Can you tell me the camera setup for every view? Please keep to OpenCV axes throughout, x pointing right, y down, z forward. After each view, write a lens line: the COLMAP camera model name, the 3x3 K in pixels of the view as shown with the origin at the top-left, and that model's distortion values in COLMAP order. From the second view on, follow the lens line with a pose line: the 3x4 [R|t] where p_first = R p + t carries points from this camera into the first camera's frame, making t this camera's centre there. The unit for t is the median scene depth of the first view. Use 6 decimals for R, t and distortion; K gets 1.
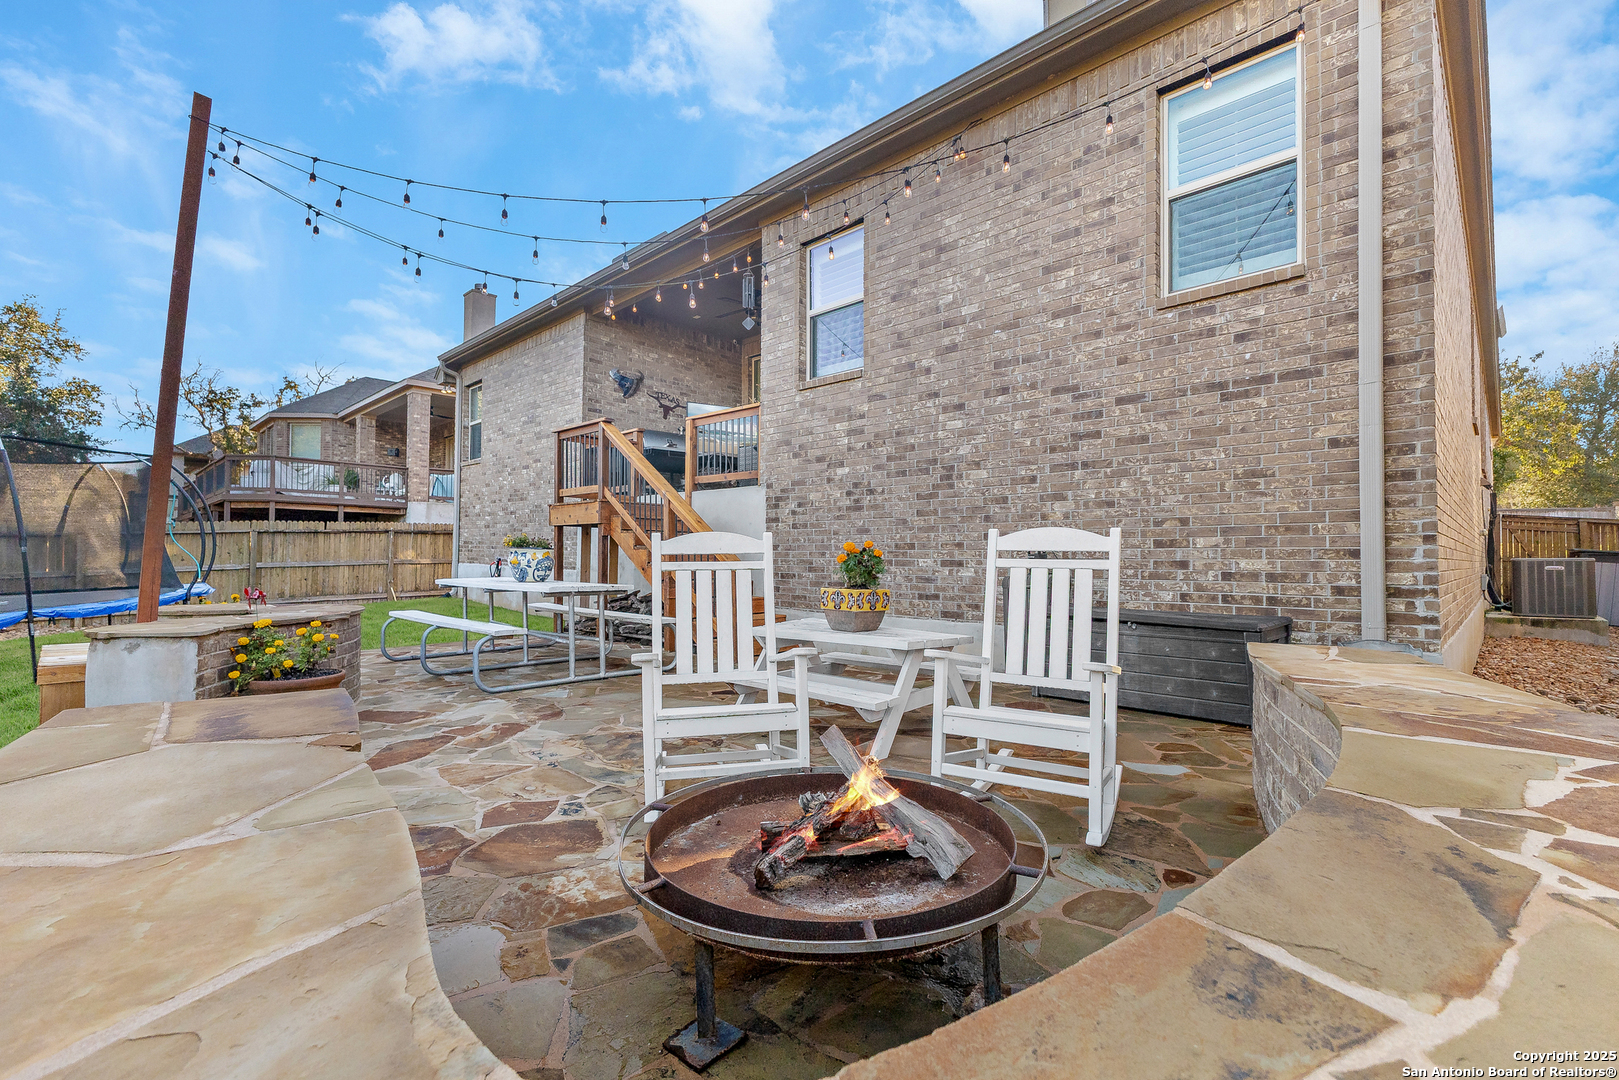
lens RADIAL K [[719.9, 0, 809.5], [0, 719.9, 540.0], [0, 0, 1]] dist [0.011437, -0.000197]
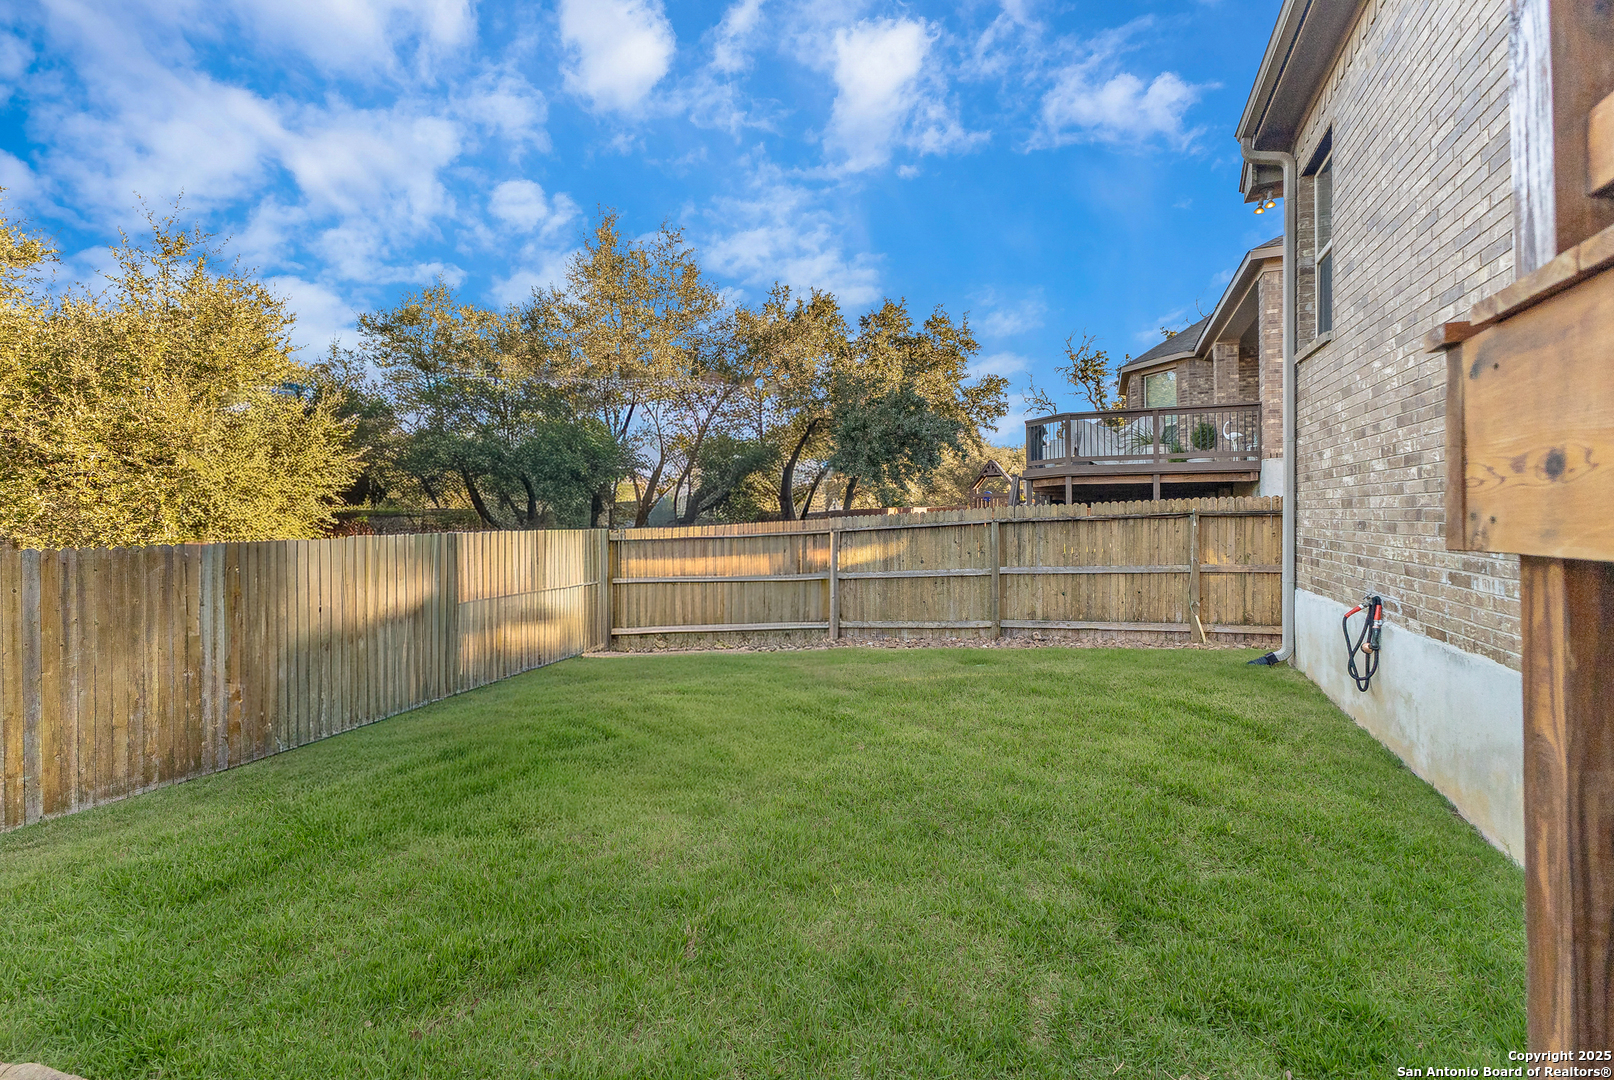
lens RADIAL K [[708.6, 0, 801.4], [0, 708.6, 532.6], [0, 0, 1]] dist [-0.000881, -0.000123]
pose [[0.363574, 0.001172, -0.931564, -0.339596], [0.032766, 0.999364, 0.014045, -0.029768], [0.930989, -0.035630, 0.363305, 0.984134]]
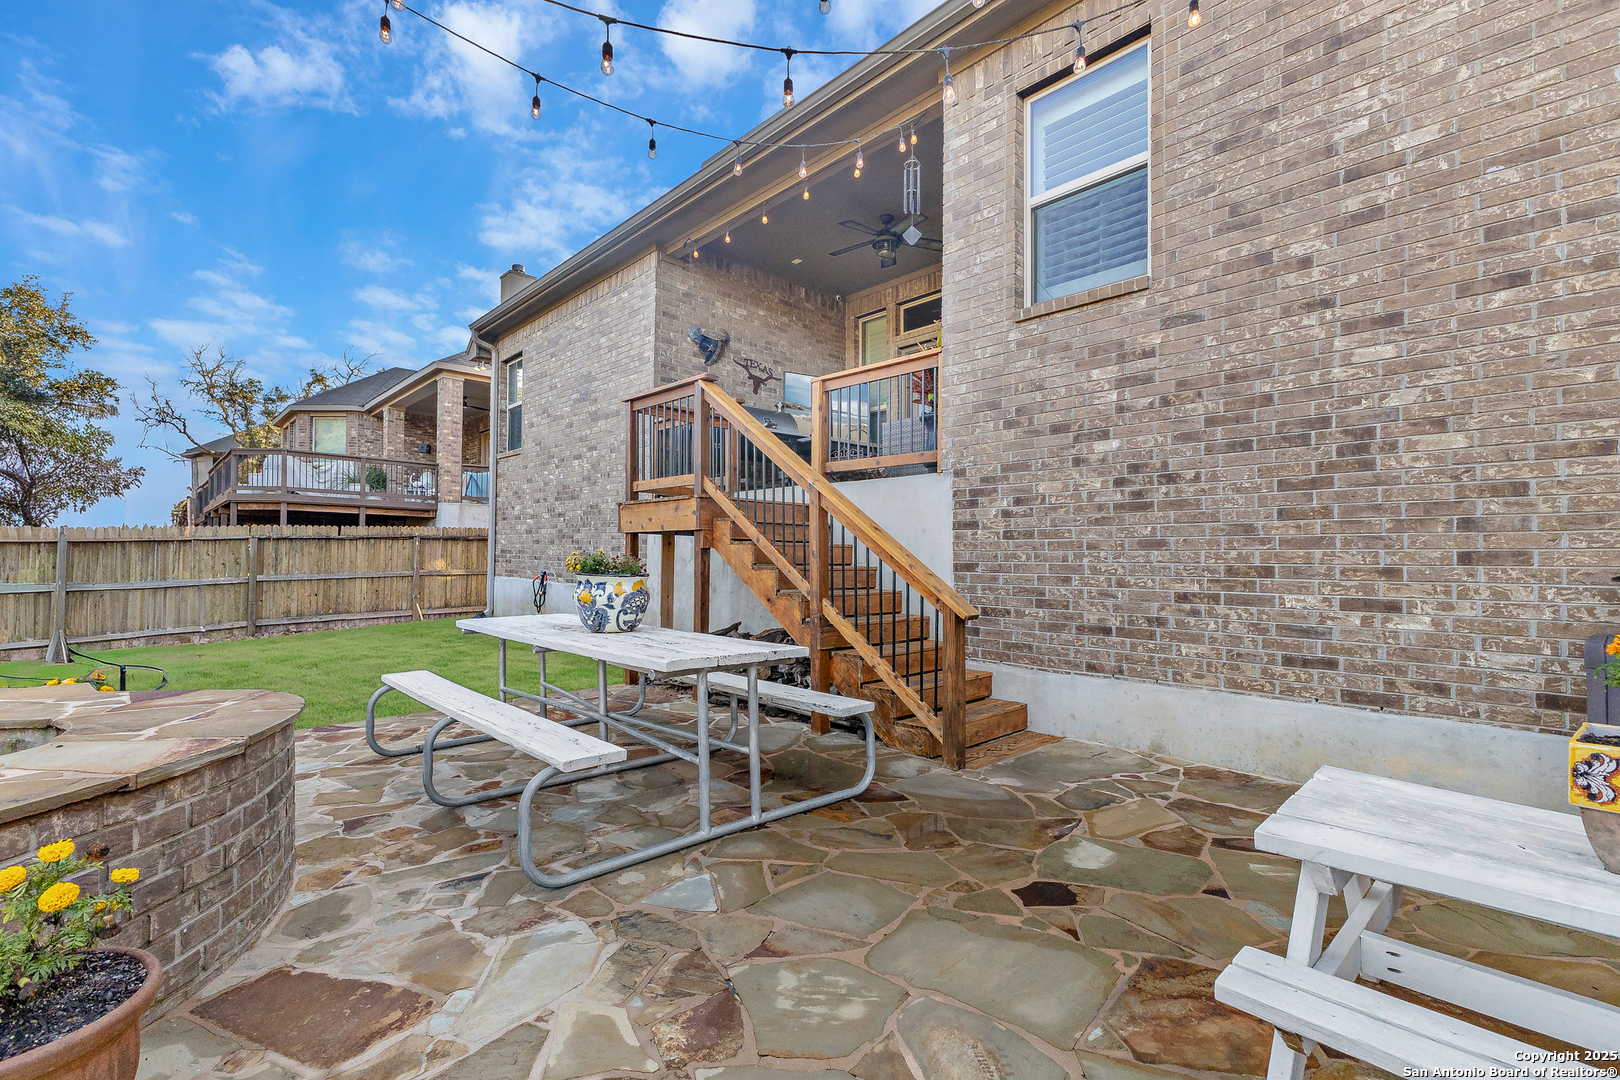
lens RADIAL K [[714.2, 0, 813.4], [0, 714.2, 544.6], [0, 0, 1]] dist [0.011735, -0.003583]
pose [[0.999385, -0.000108, -0.035079, -0.160429], [0.000252, 0.999992, 0.004109, -0.012605], [0.035078, -0.004116, 0.999376, 0.335617]]
